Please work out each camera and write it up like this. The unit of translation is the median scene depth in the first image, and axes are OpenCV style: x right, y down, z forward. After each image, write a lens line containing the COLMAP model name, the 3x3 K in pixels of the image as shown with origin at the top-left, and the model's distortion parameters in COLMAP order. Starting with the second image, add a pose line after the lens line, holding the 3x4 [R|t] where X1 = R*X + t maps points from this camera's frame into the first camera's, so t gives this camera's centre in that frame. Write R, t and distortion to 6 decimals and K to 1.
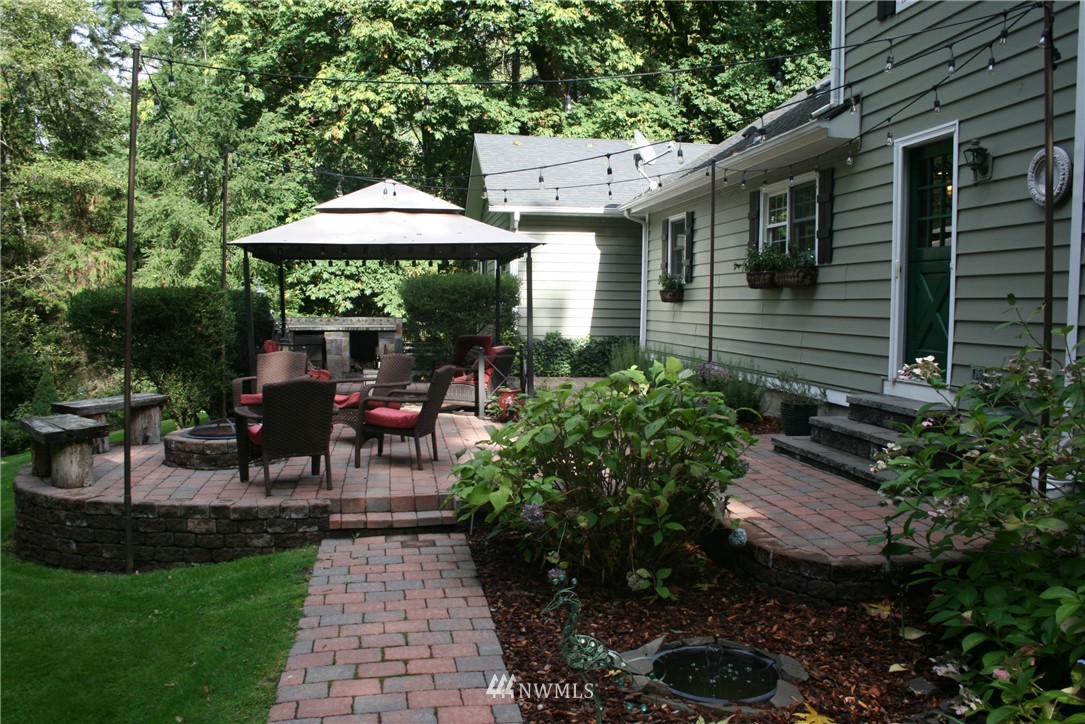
lens RADIAL K [[908.0, 0, 541.2], [0, 908.0, 361.3], [0, 0, 1]] dist [-0.148608, 0.121259]
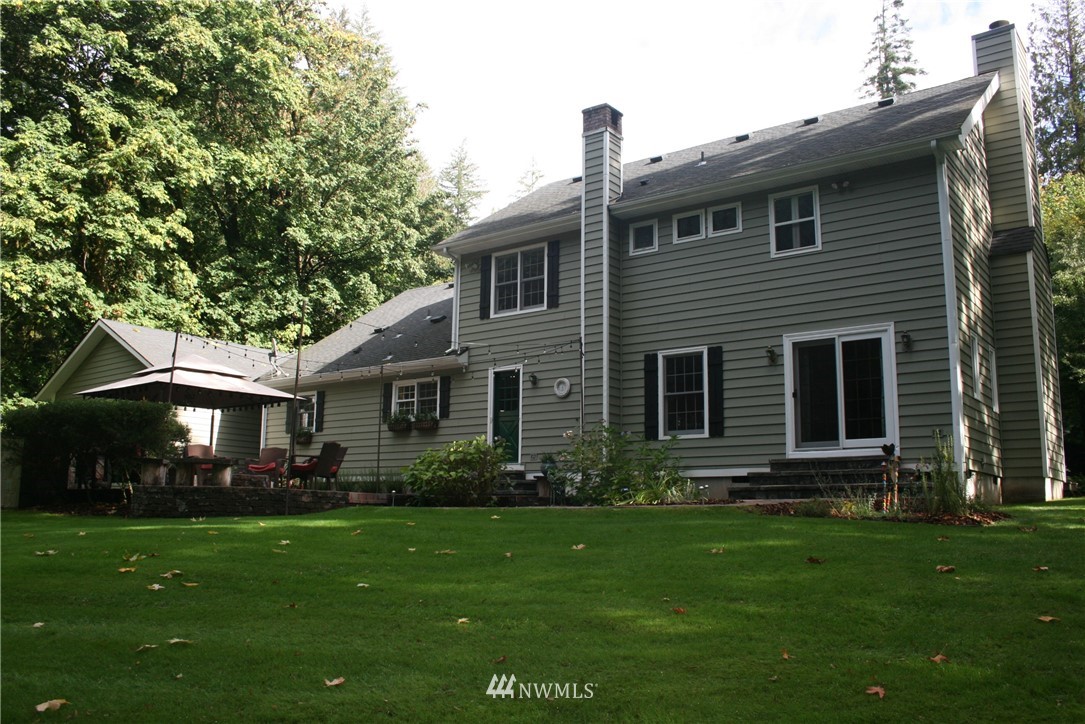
lens RADIAL K [[908.0, 0, 533.6], [0, 908.0, 365.2], [0, 0, 1]] dist [-0.148608, 0.121259]
pose [[0.730904, 0.113127, 0.673039, -0.451723], [0.036683, 0.978229, -0.204260, 0.098574], [-0.681494, 0.173983, 0.710842, -0.332087]]
